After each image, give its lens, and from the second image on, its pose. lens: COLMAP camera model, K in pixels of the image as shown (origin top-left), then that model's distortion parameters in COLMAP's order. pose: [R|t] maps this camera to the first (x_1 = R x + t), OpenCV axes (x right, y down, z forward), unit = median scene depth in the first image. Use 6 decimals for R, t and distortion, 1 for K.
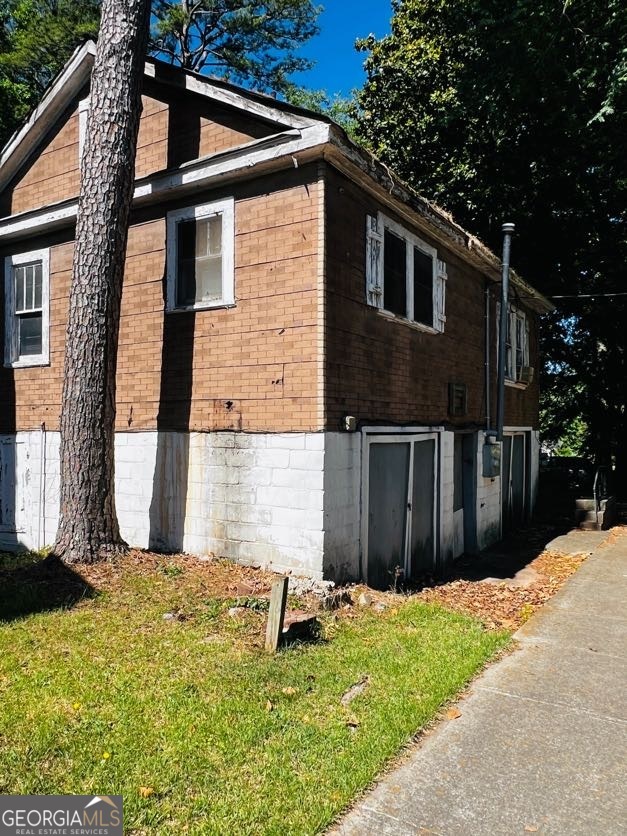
lens RADIAL K [[611.2, 0, 313.5], [0, 611.2, 418.0], [0, 0, 1]] dist [0.004215, -0.001736]
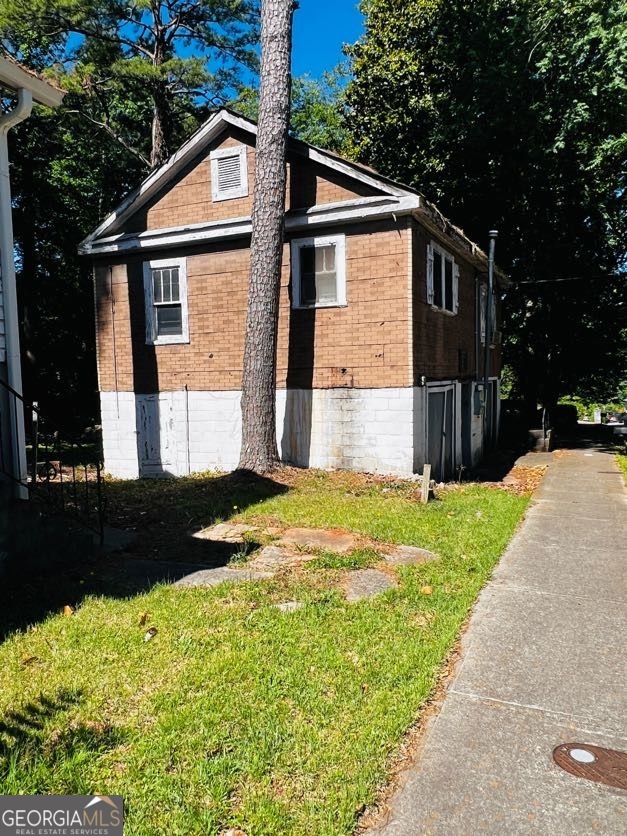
lens RADIAL K [[611.2, 0, 313.5], [0, 611.2, 418.0], [0, 0, 1]] dist [0.004215, -0.001736]
pose [[0.991946, -0.033229, 0.122227, -0.384901], [0.022996, 0.996184, 0.084198, -0.032444], [-0.124559, -0.080709, 0.988924, -0.500288]]
